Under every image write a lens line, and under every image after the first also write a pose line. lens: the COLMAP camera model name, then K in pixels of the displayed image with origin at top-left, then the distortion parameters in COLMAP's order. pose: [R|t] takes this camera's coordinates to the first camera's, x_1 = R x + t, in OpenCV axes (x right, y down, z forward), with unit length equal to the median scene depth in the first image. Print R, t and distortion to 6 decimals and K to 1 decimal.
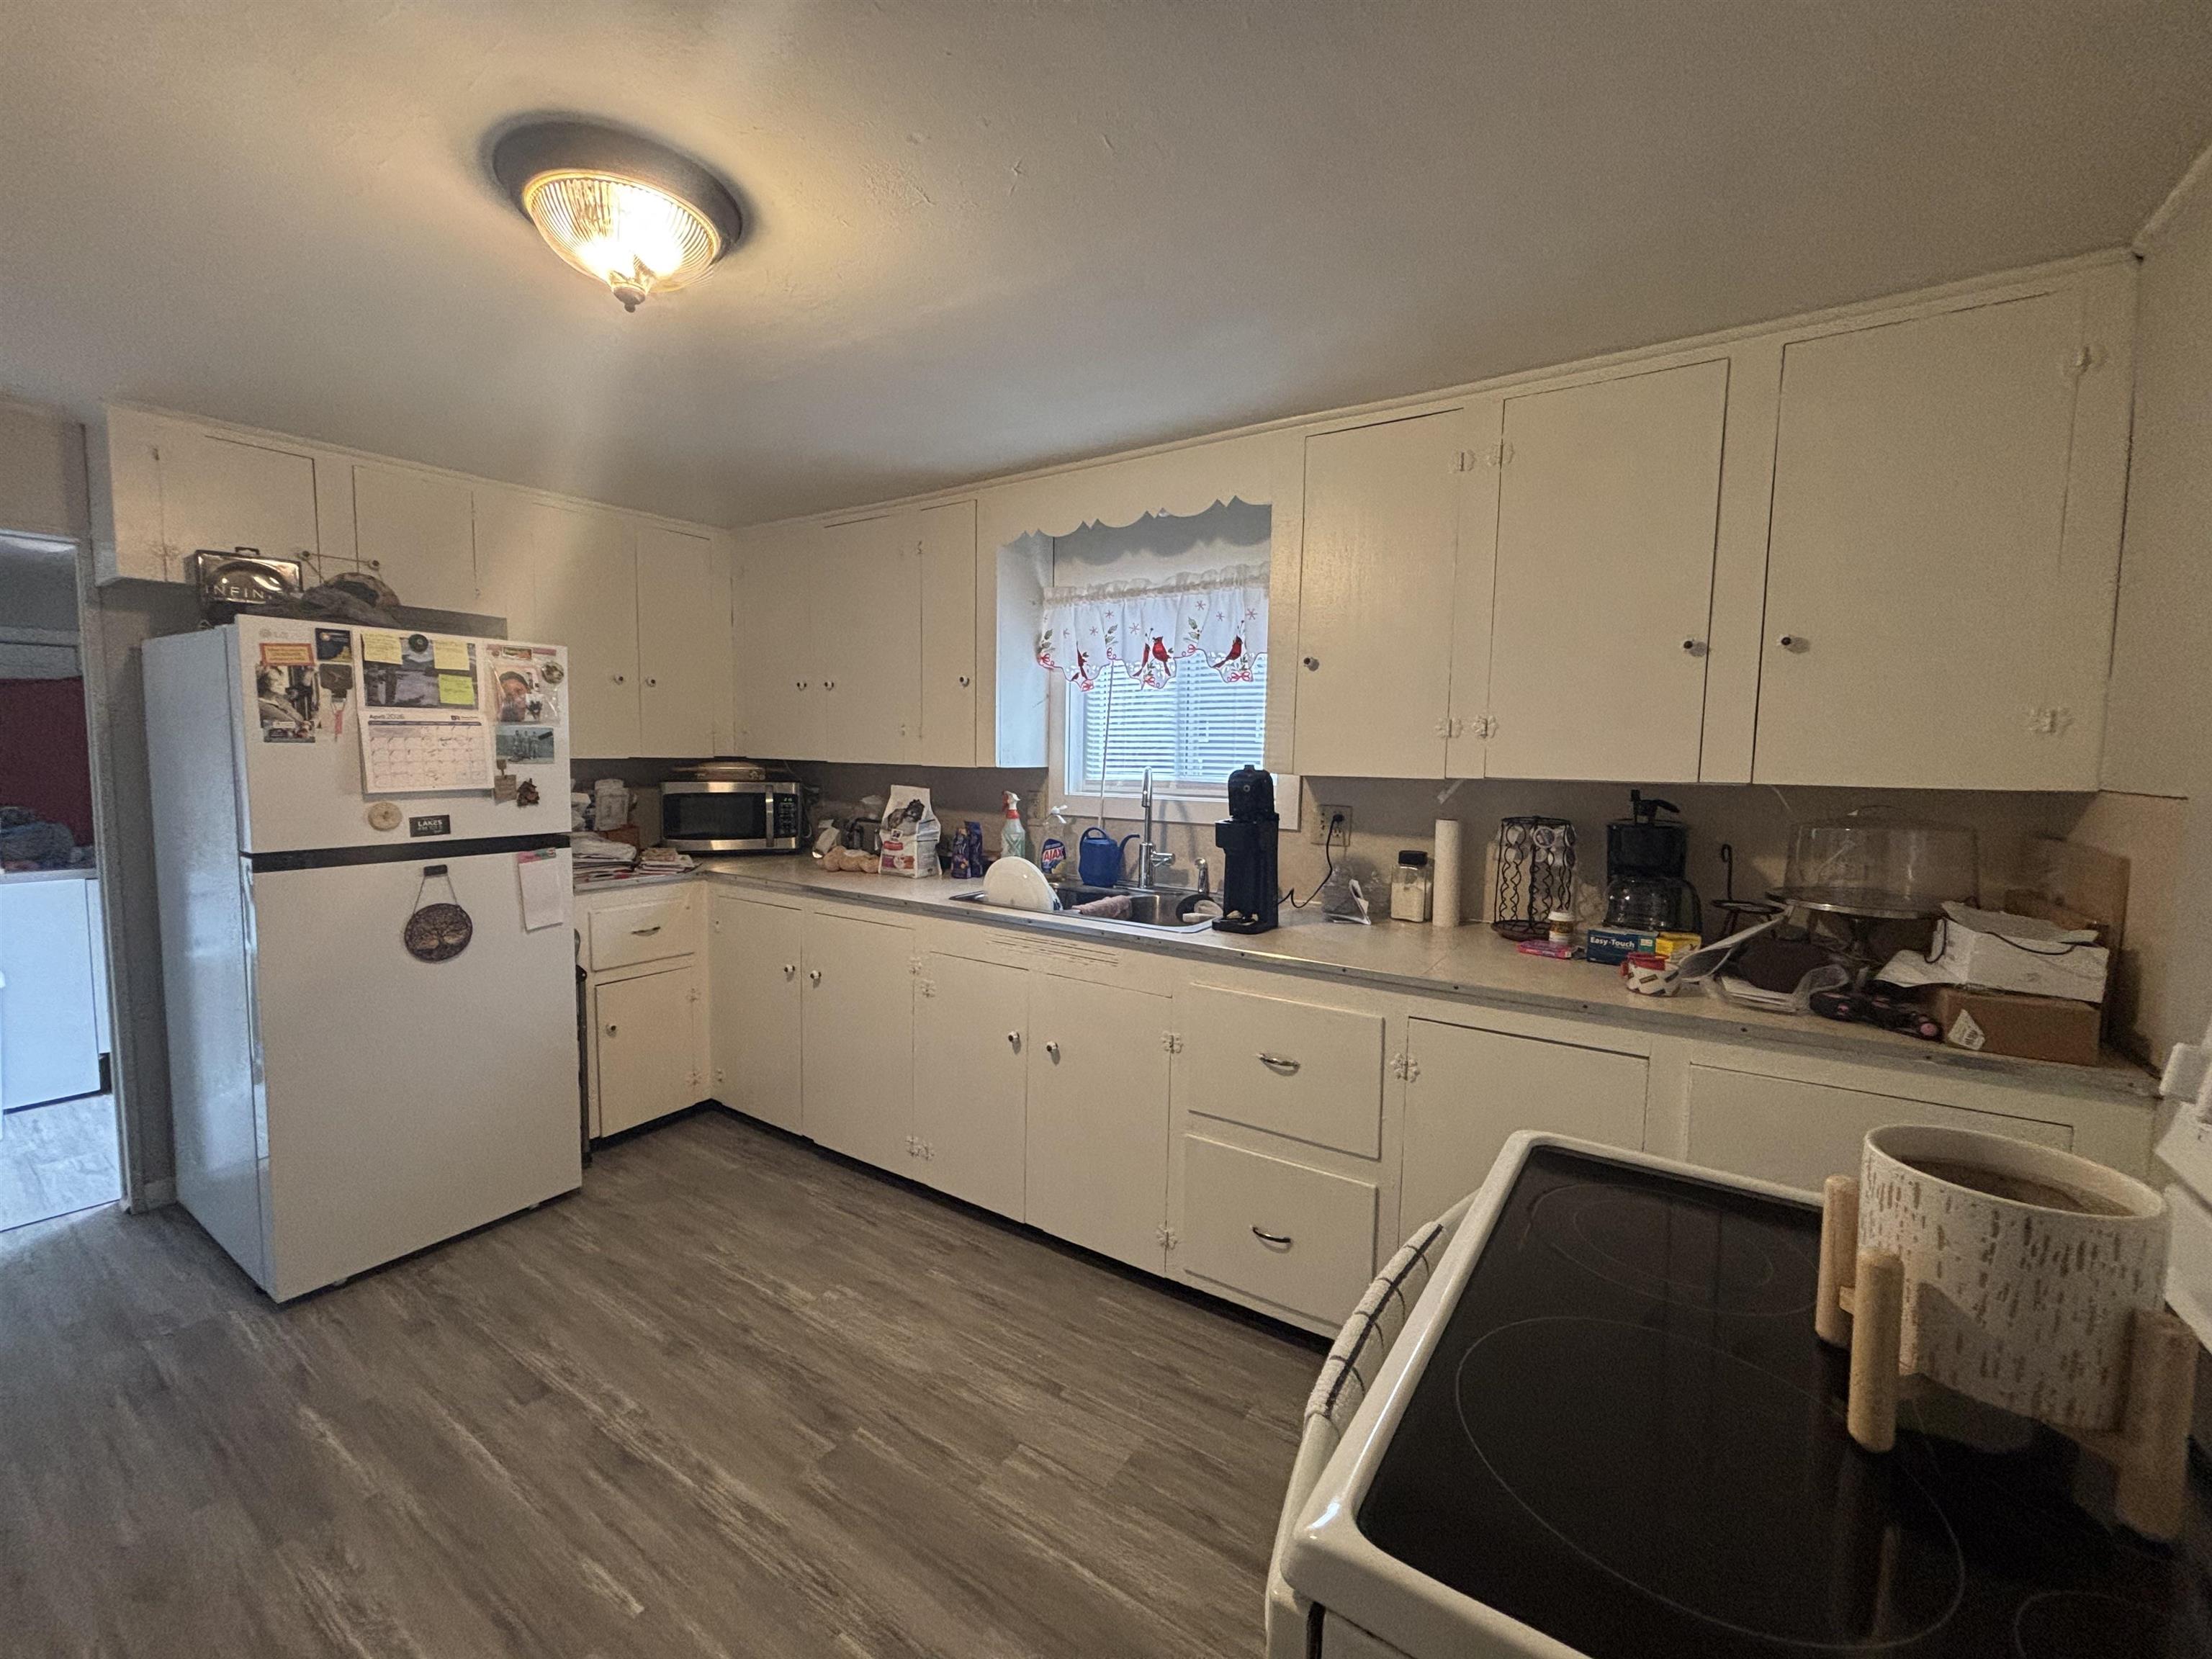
lens RADIAL K [[897.3, 0, 1106.6], [0, 897.3, 821.7], [0, 0, 1]] dist [-0.001883, 0.001953]
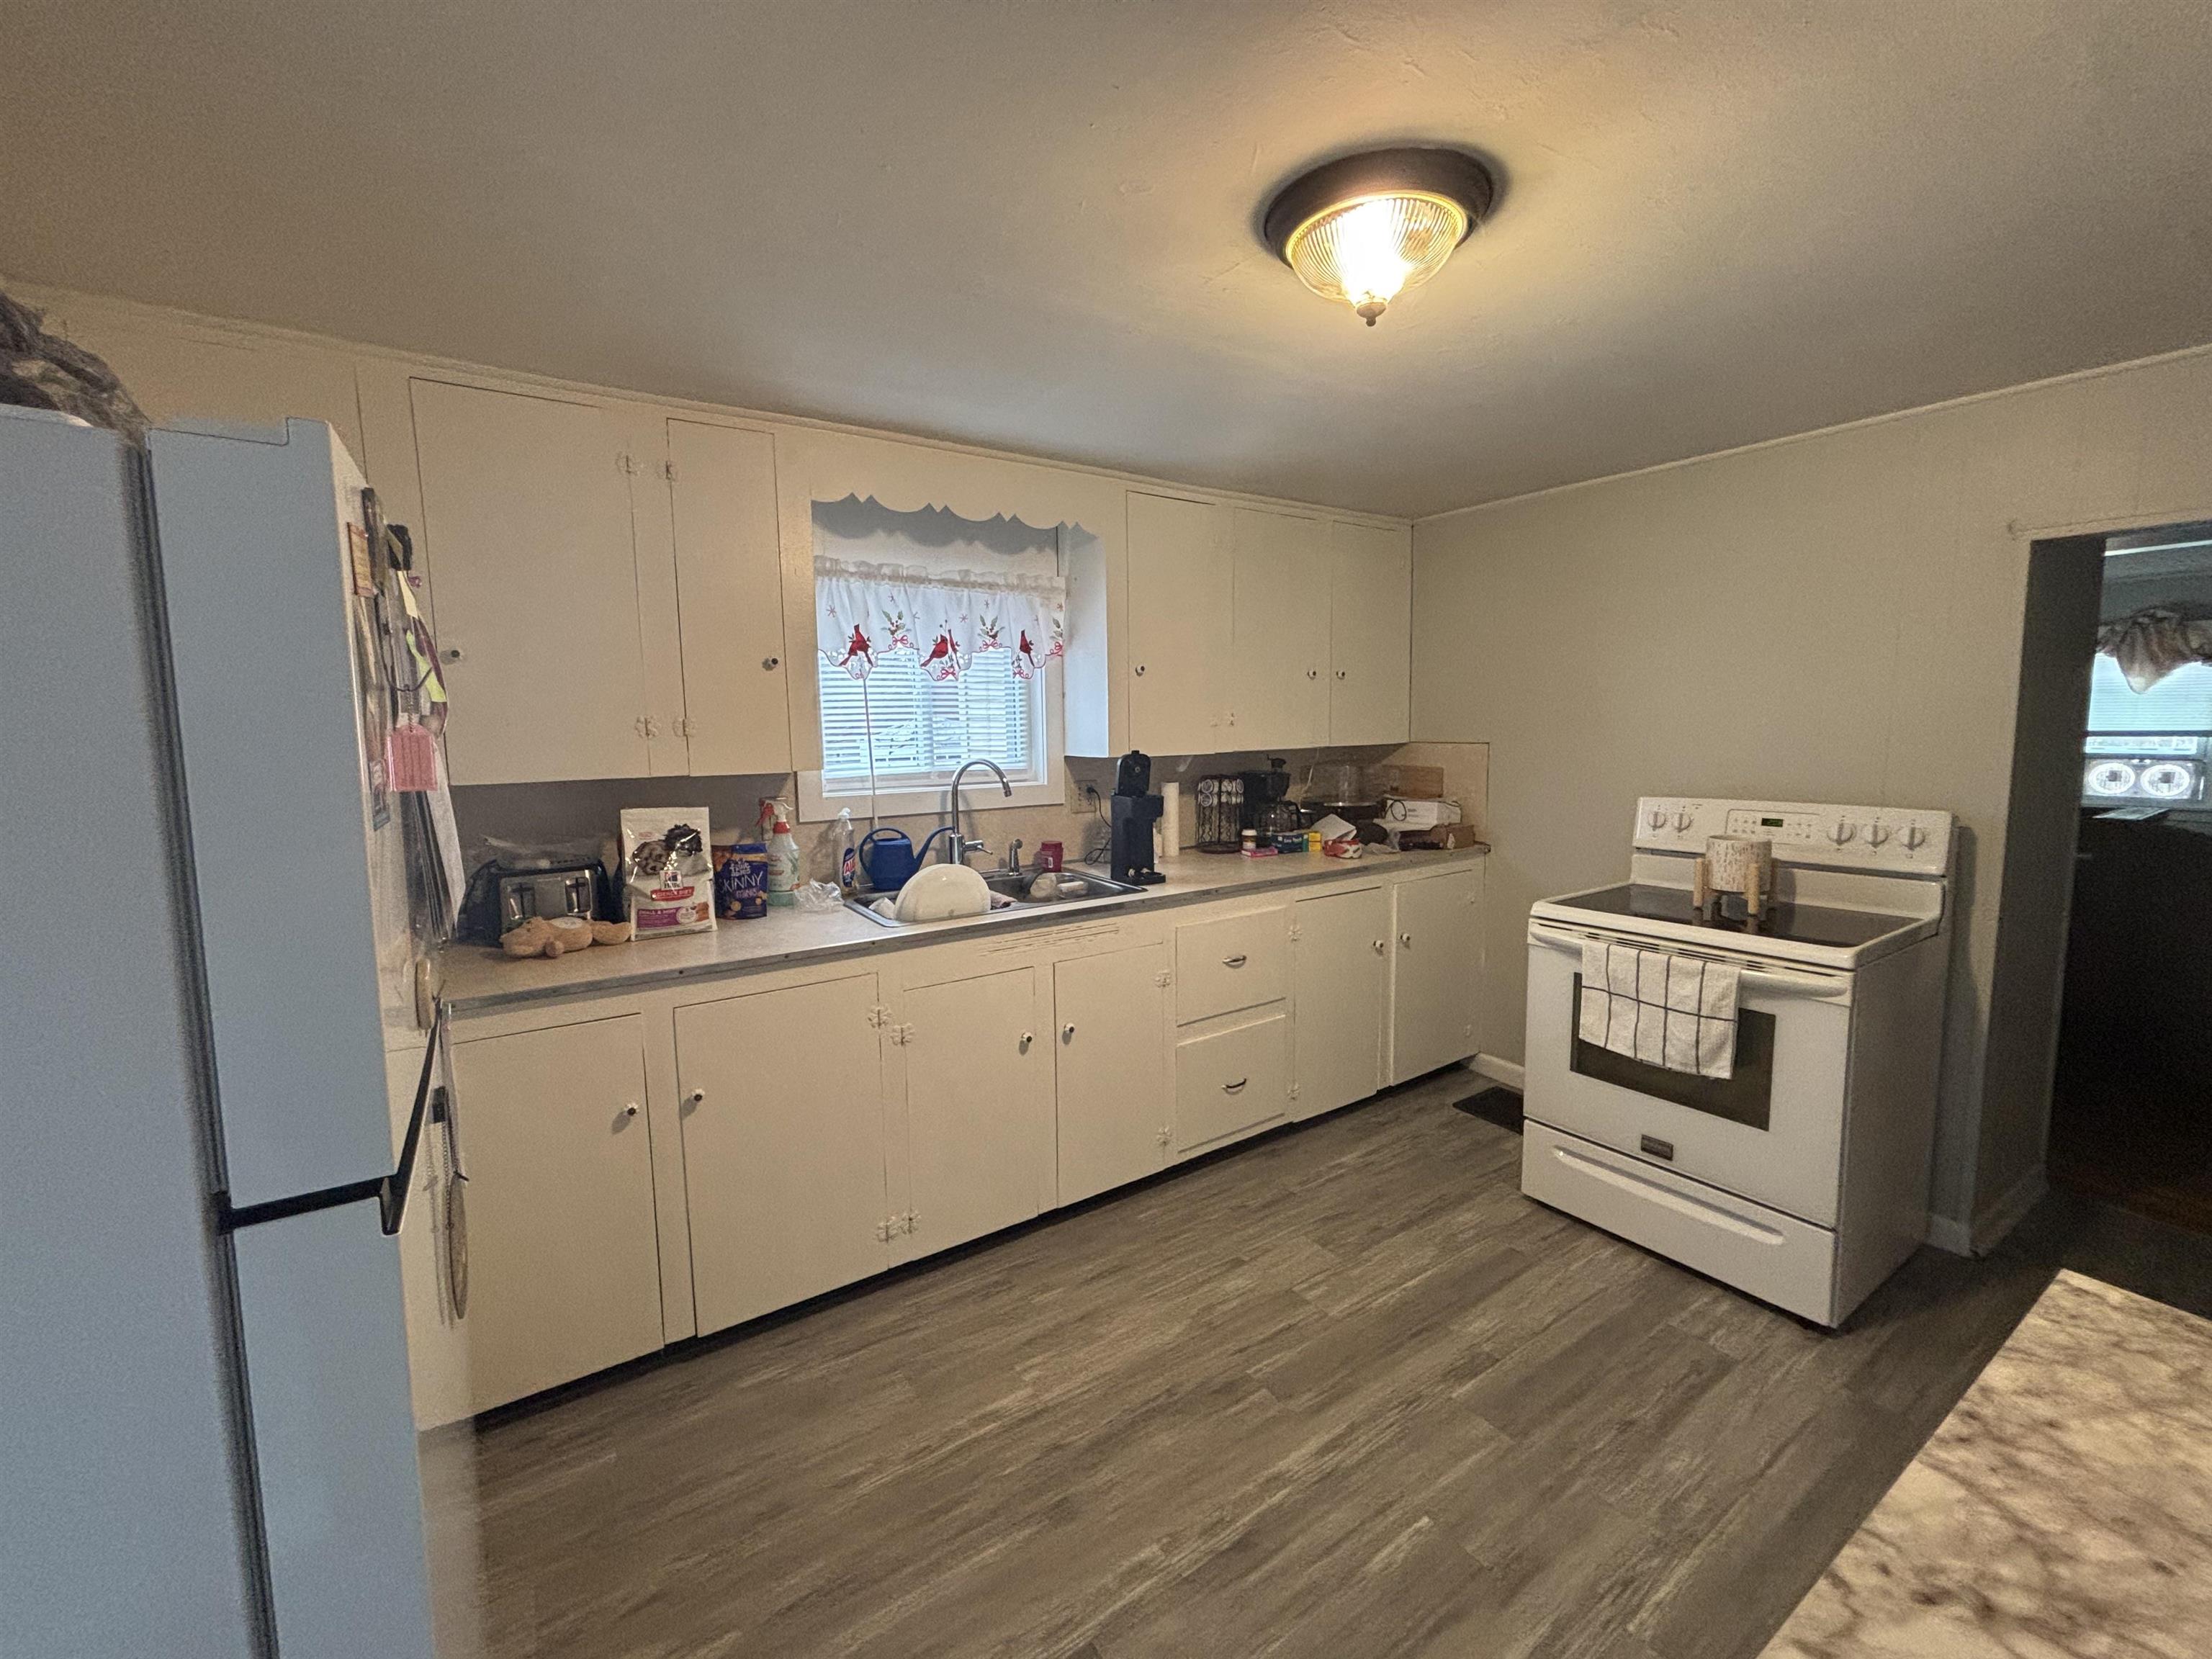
lens RADIAL K [[897.3, 0, 1099.2], [0, 897.3, 820.5], [0, 0, 1]] dist [-0.001883, 0.001953]
pose [[0.388759, -0.123724, 0.912994, -0.988011], [0.091856, 0.991210, 0.095210, -0.088447], [-0.916749, 0.046850, 0.396707, 0.546200]]
